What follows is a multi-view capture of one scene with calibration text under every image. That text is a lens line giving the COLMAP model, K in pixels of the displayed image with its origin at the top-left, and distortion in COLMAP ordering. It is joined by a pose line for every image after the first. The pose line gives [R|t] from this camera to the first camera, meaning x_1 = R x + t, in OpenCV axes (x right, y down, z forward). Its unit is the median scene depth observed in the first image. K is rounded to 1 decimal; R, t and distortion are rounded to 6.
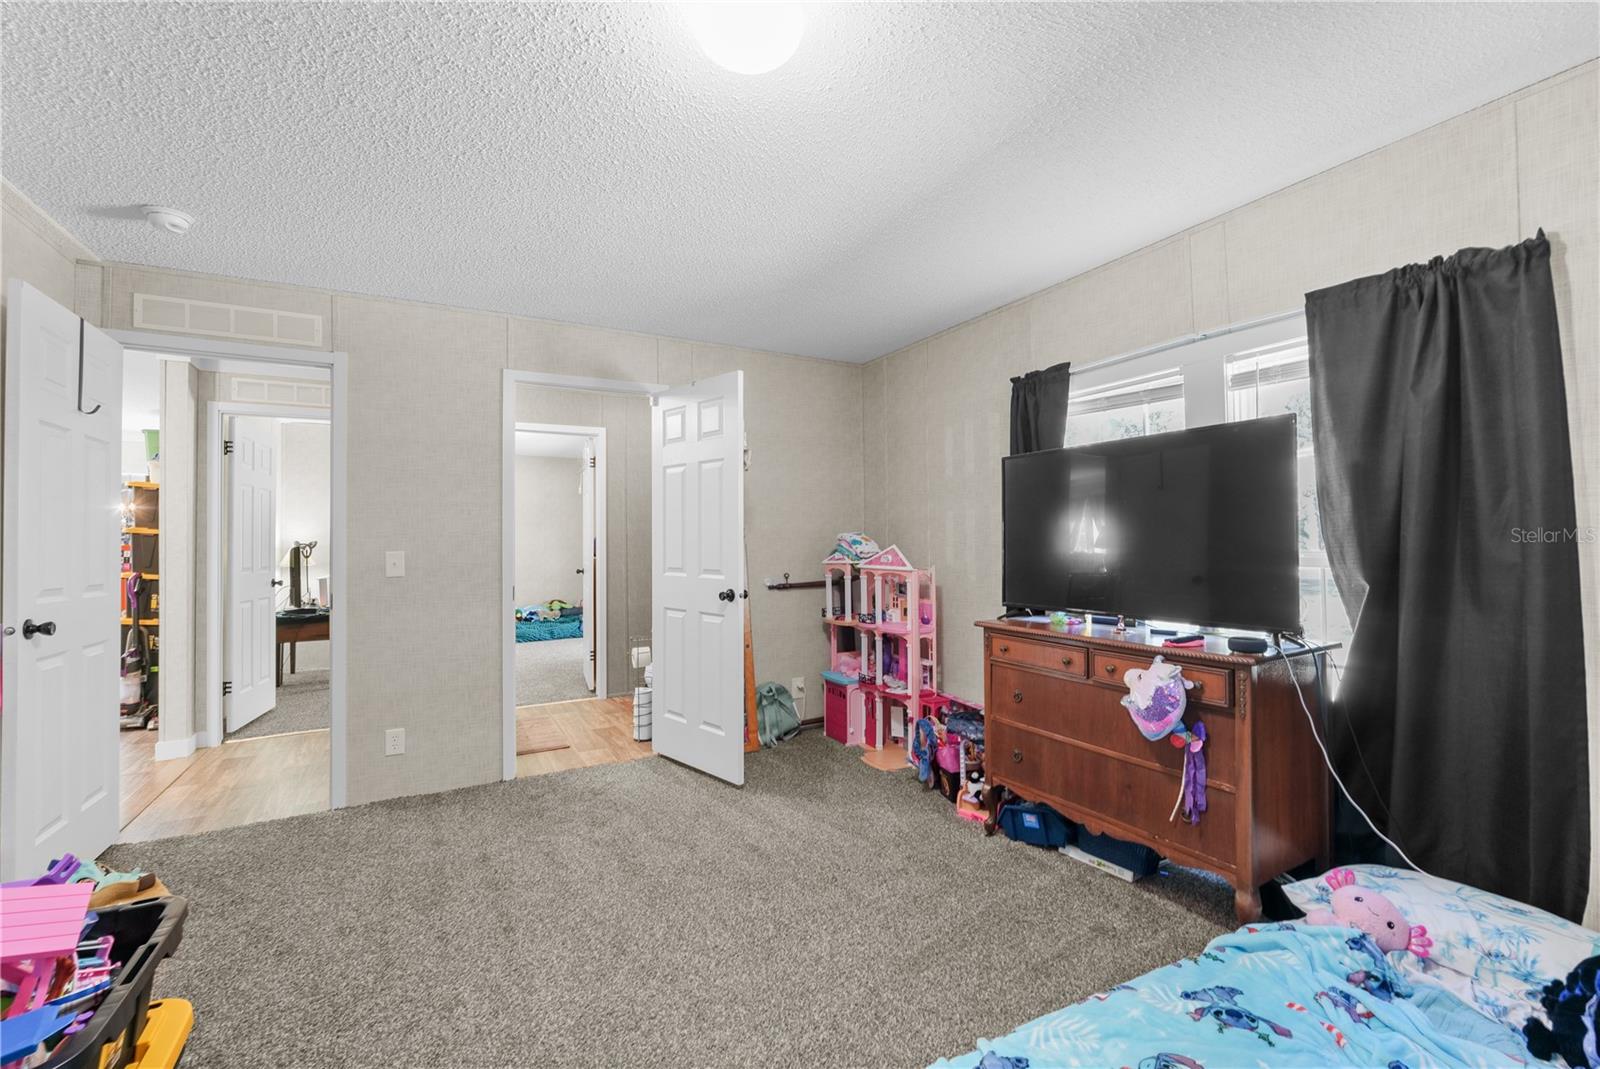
lens RADIAL K [[662.9, 0, 795.7], [0, 662.9, 538.5], [0, 0, 1]] dist [-0.012564, 0.000330]
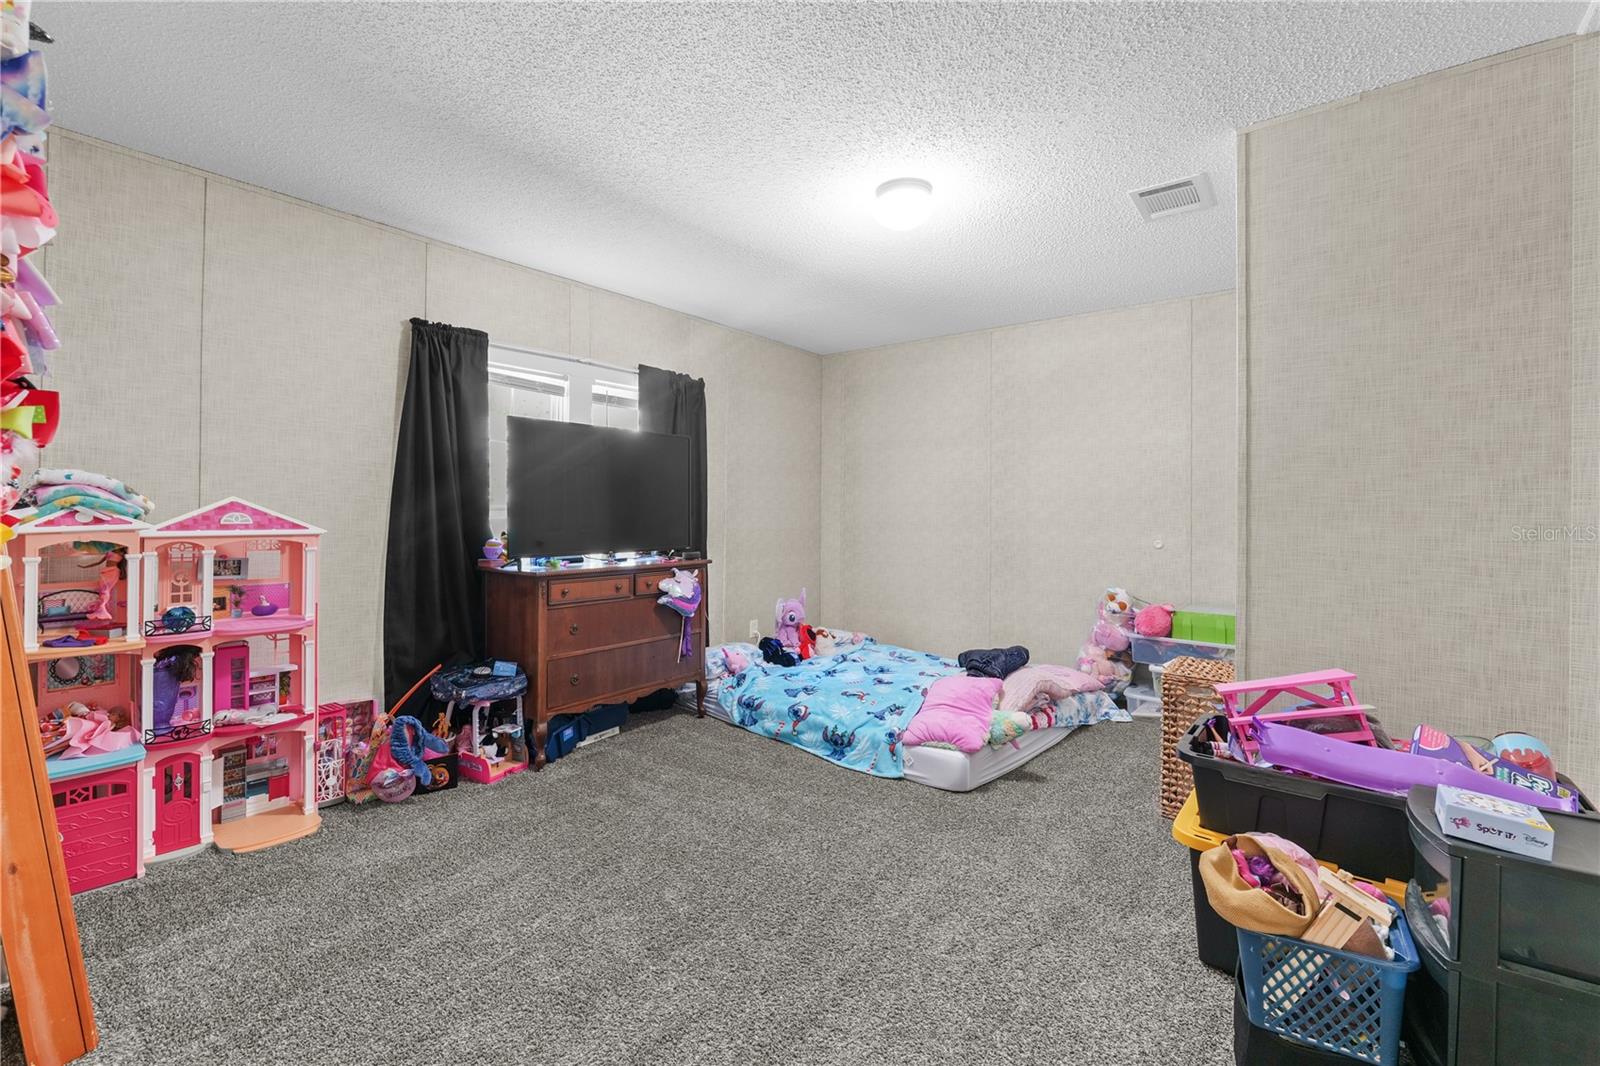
lens RADIAL K [[678.3, 0, 803.5], [0, 678.3, 509.9], [0, 0, 1]] dist [-0.010192, -0.000033]
pose [[-0.371609, 0.000750, 0.928389, -0.950741], [-0.009520, 0.999944, -0.004618, 0.027967], [-0.928341, -0.010555, -0.371581, 1.087647]]
